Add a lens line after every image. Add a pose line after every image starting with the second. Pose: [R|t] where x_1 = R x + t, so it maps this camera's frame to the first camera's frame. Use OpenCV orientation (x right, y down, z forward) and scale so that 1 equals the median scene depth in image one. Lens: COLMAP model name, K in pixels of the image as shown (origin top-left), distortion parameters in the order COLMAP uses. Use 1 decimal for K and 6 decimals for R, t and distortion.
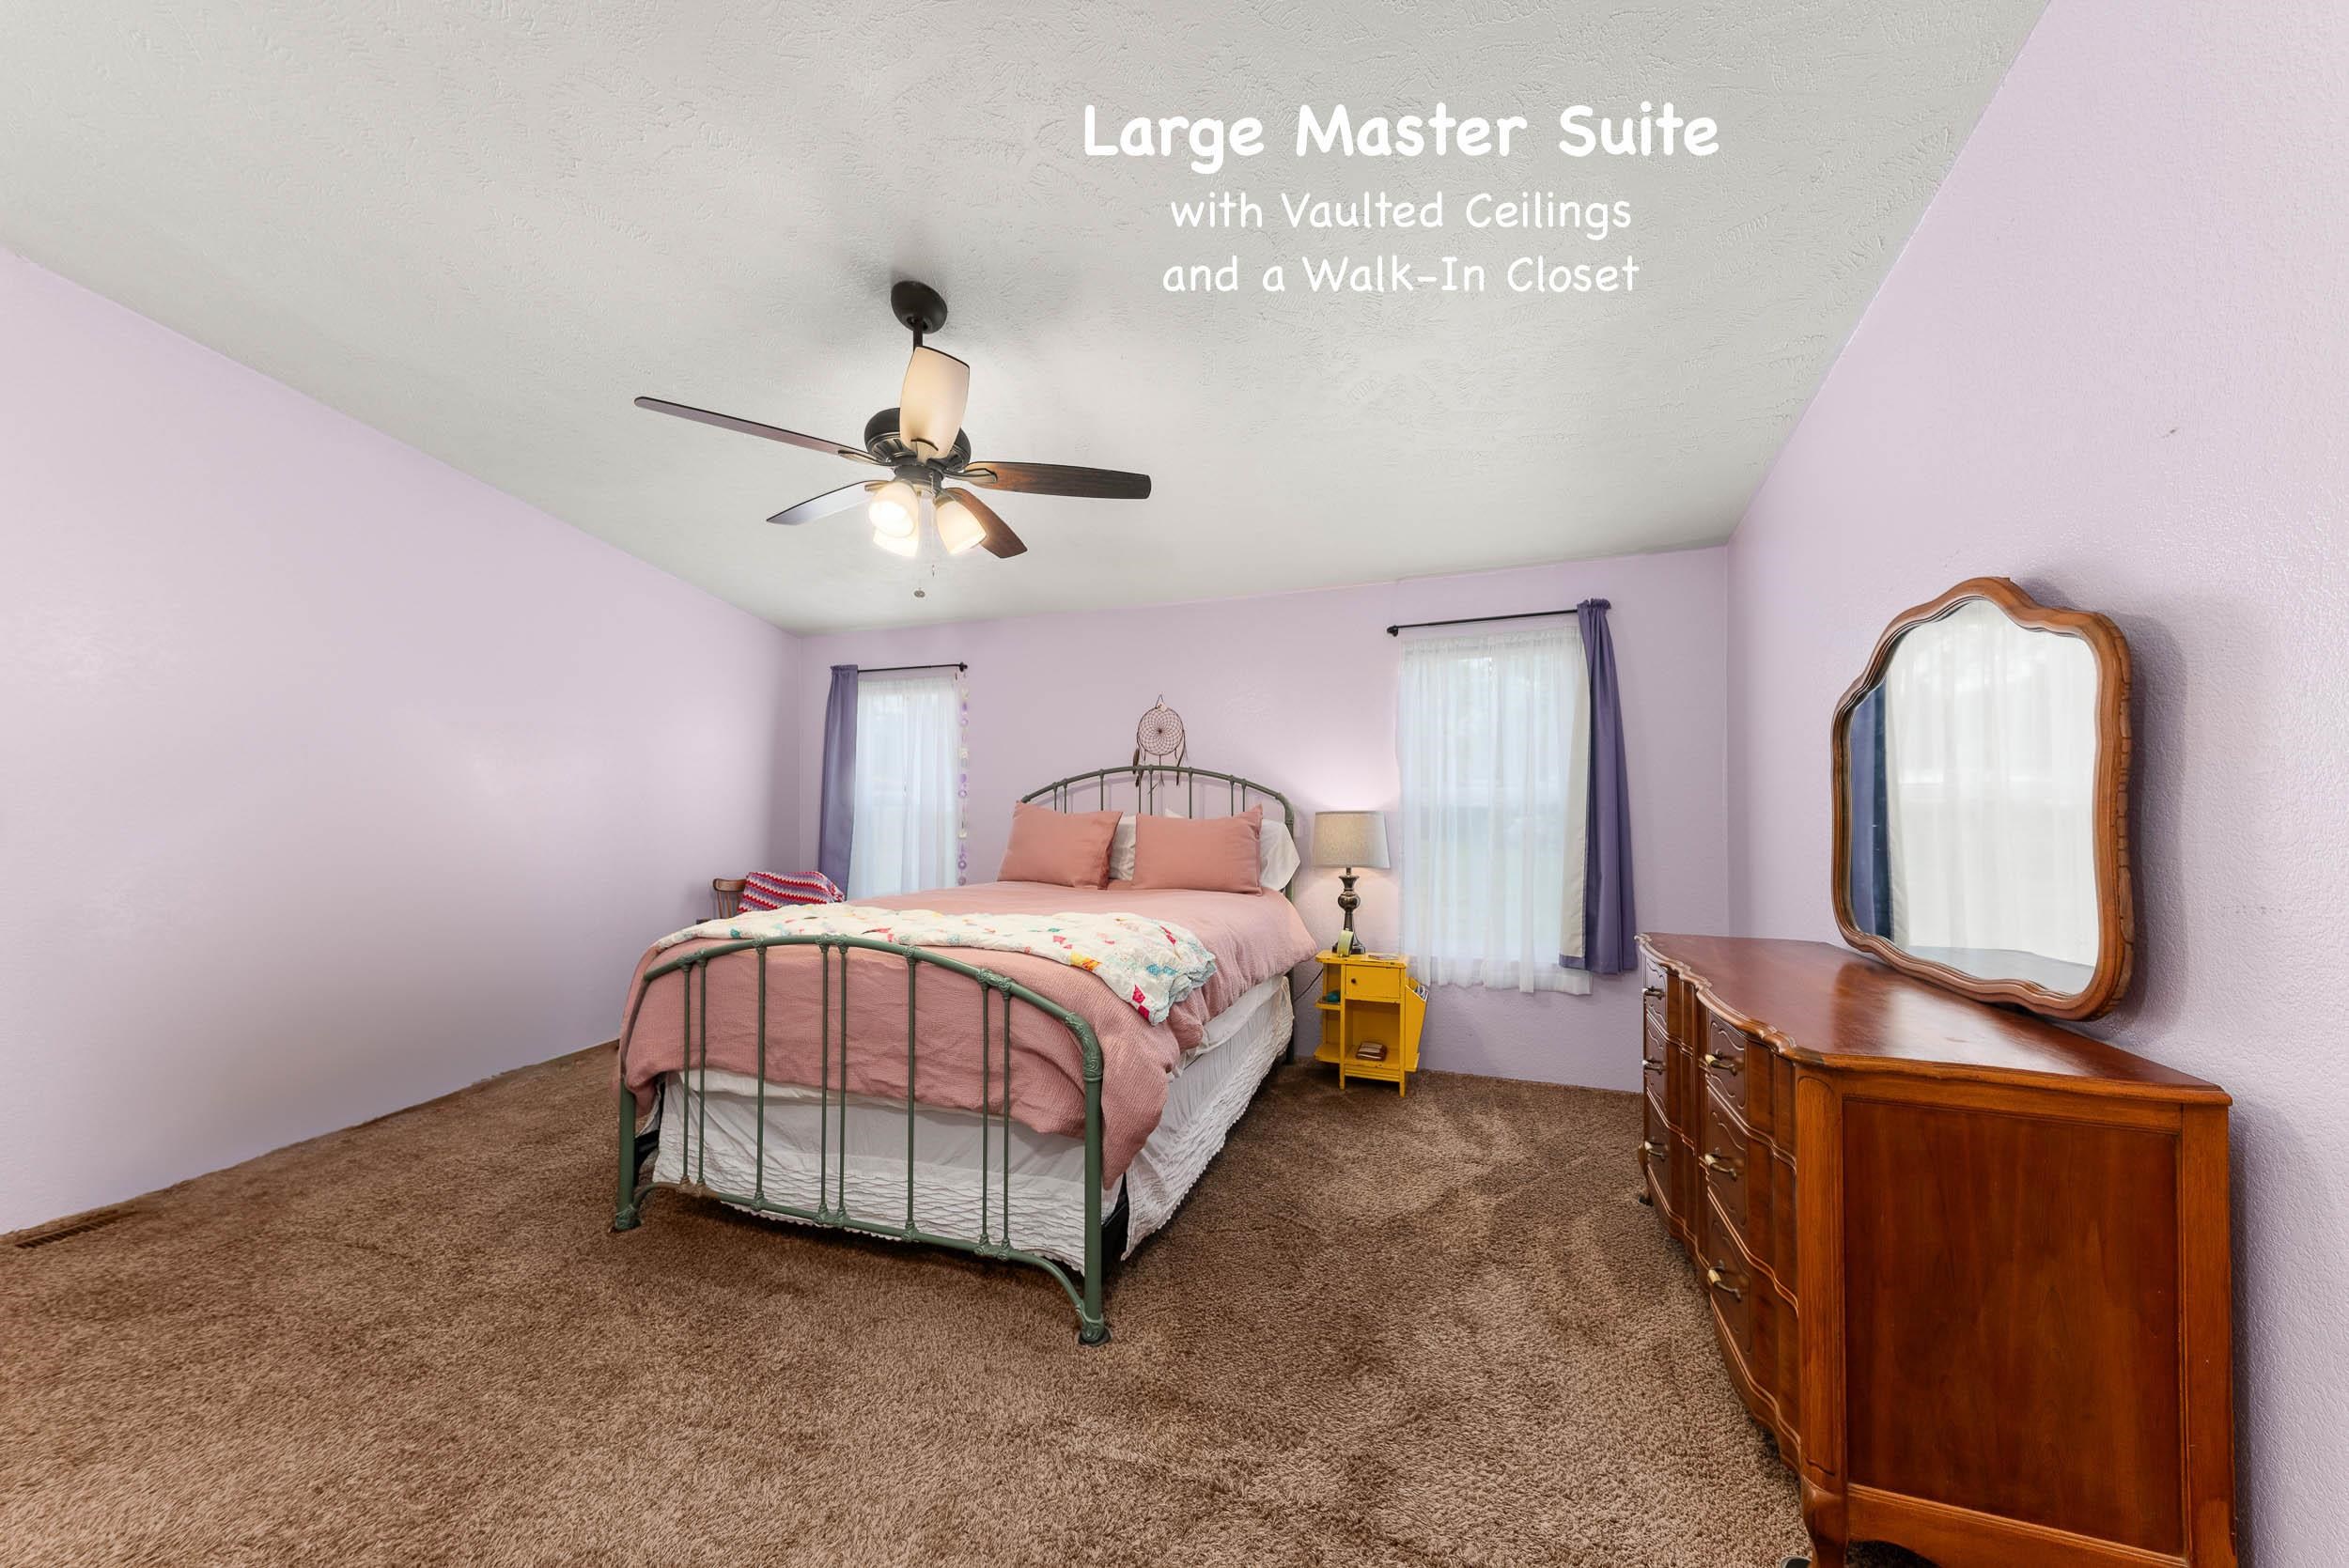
lens RADIAL K [[810.6, 0, 1191.8], [0, 810.6, 809.1], [0, 0, 1]] dist [0.023909, -0.008906]
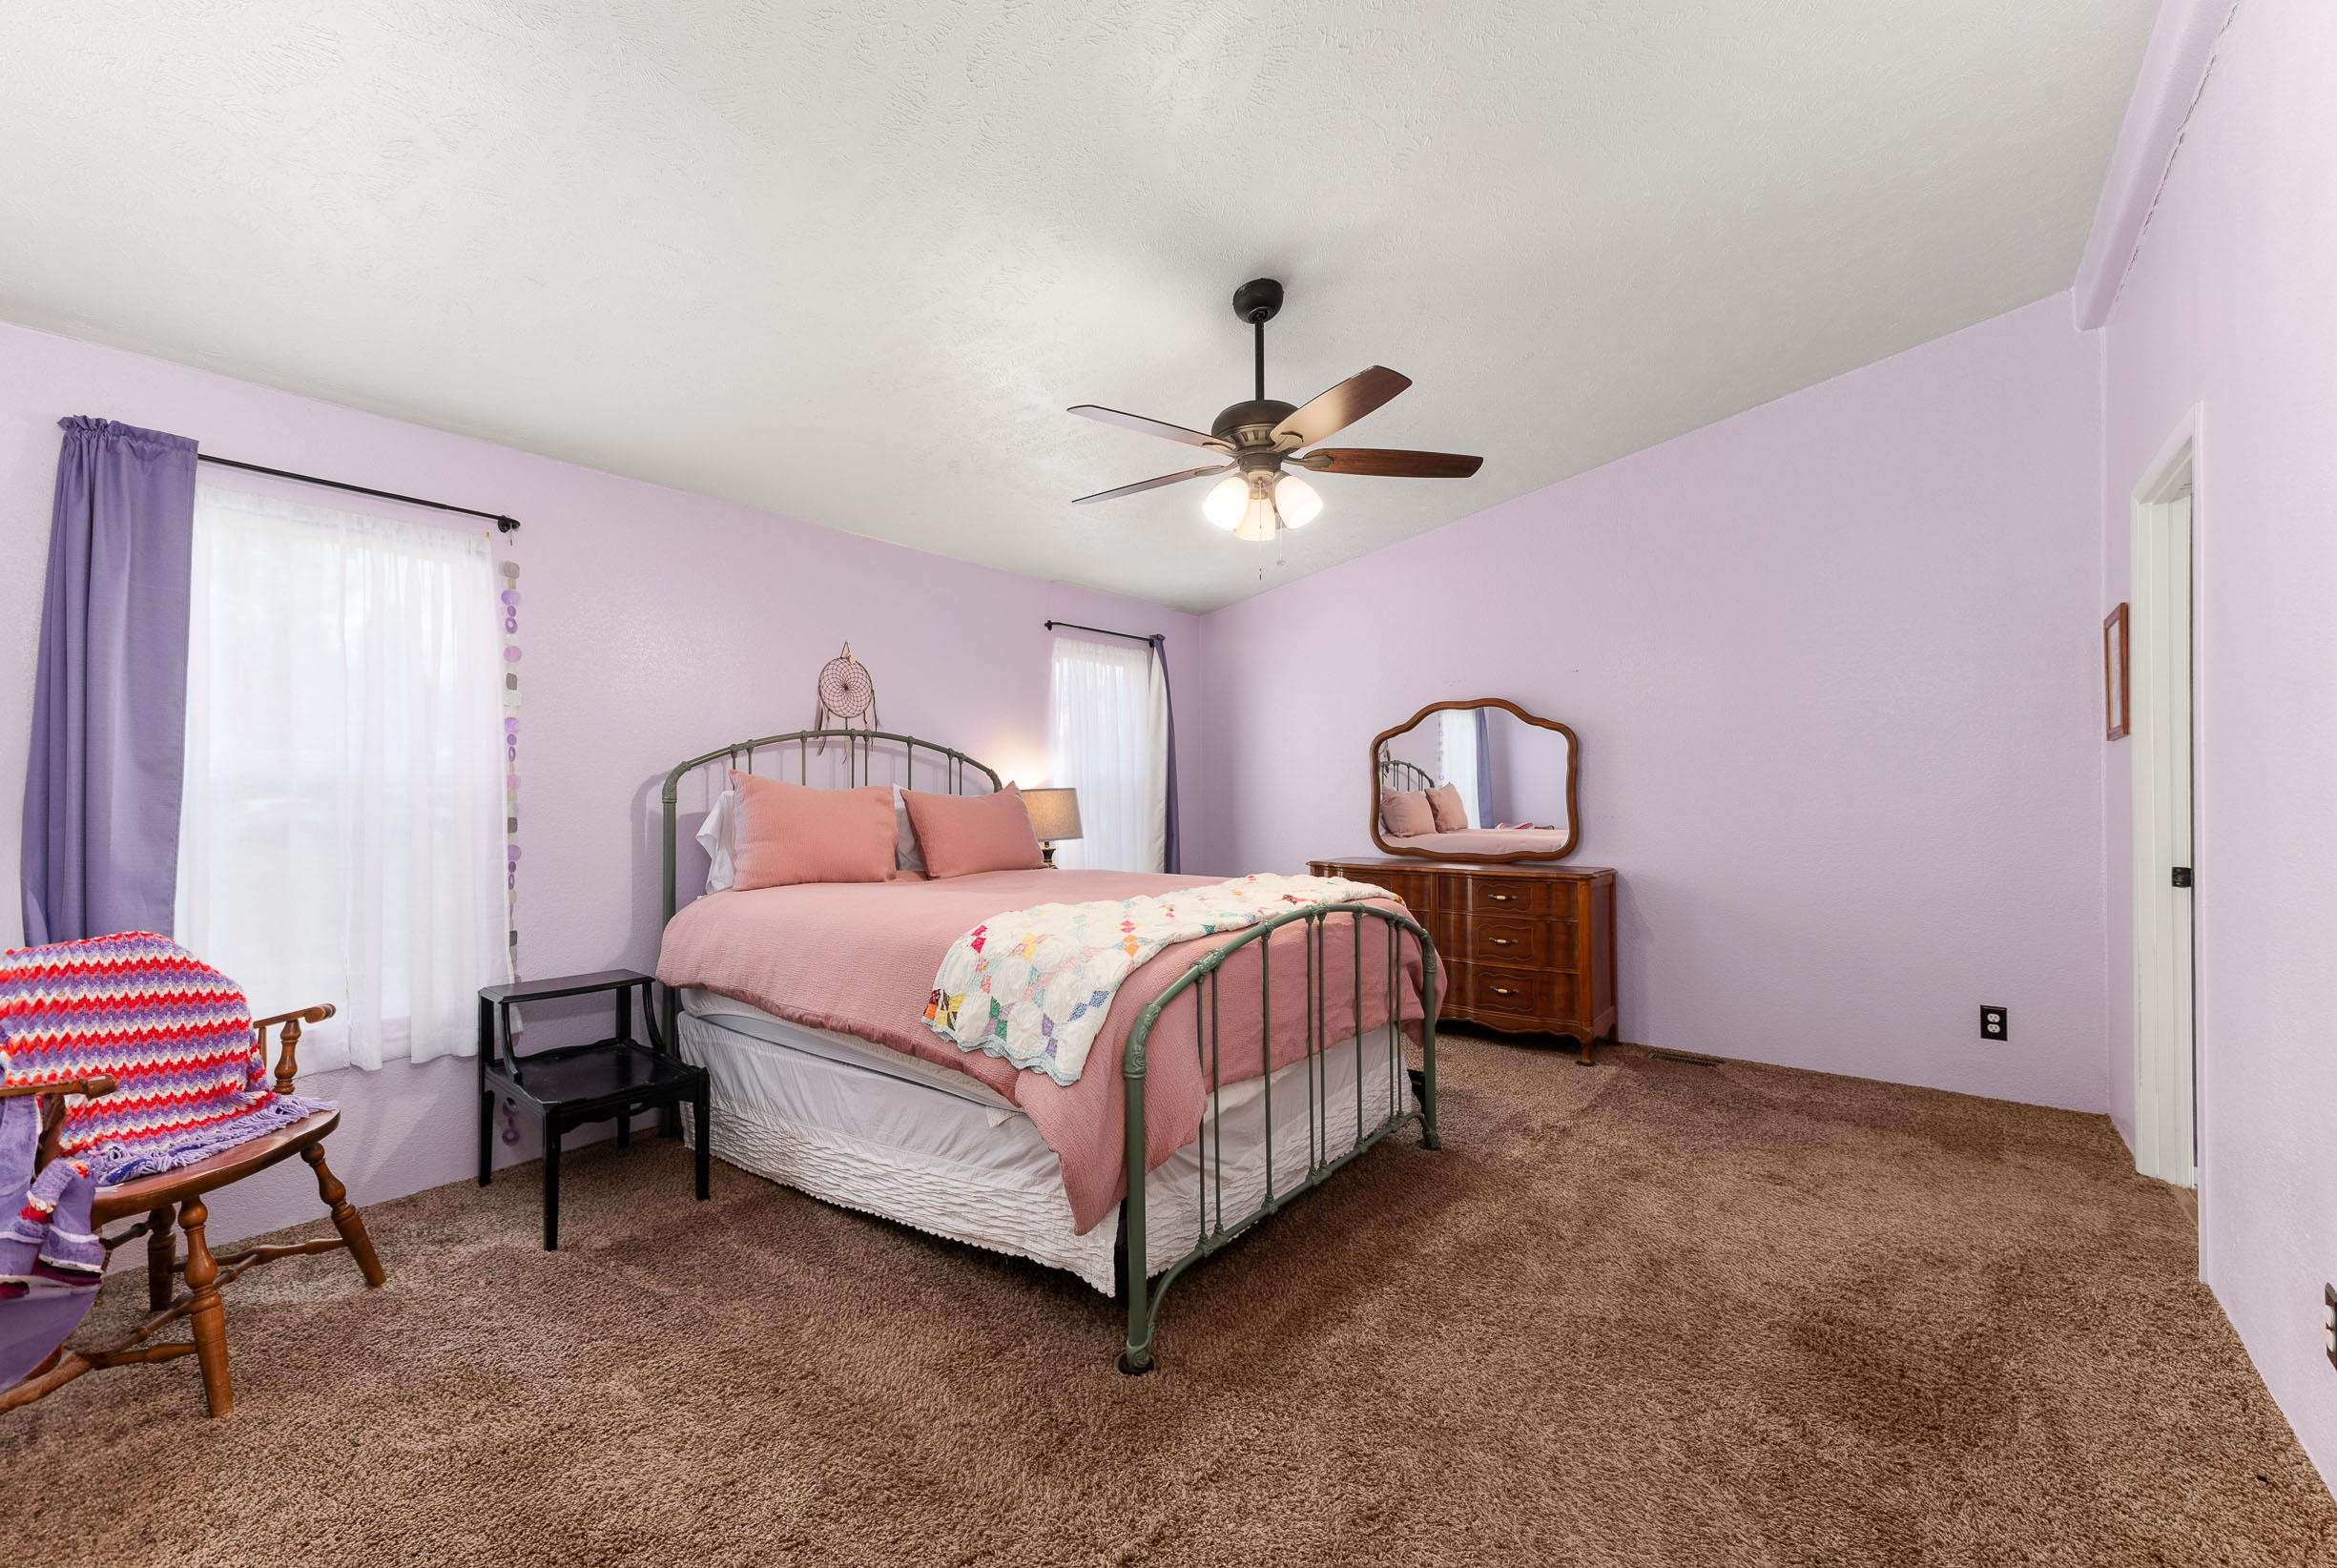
lens RADIAL K [[914.7, 0, 1181.8], [0, 914.7, 786.1], [0, 0, 1]] dist [0.021589, -0.007440]
pose [[0.324337, 0.009173, 0.945897, -0.945434], [-0.006284, 0.999952, -0.007543, 0.007823], [-0.945921, -0.003498, 0.324379, 0.464442]]
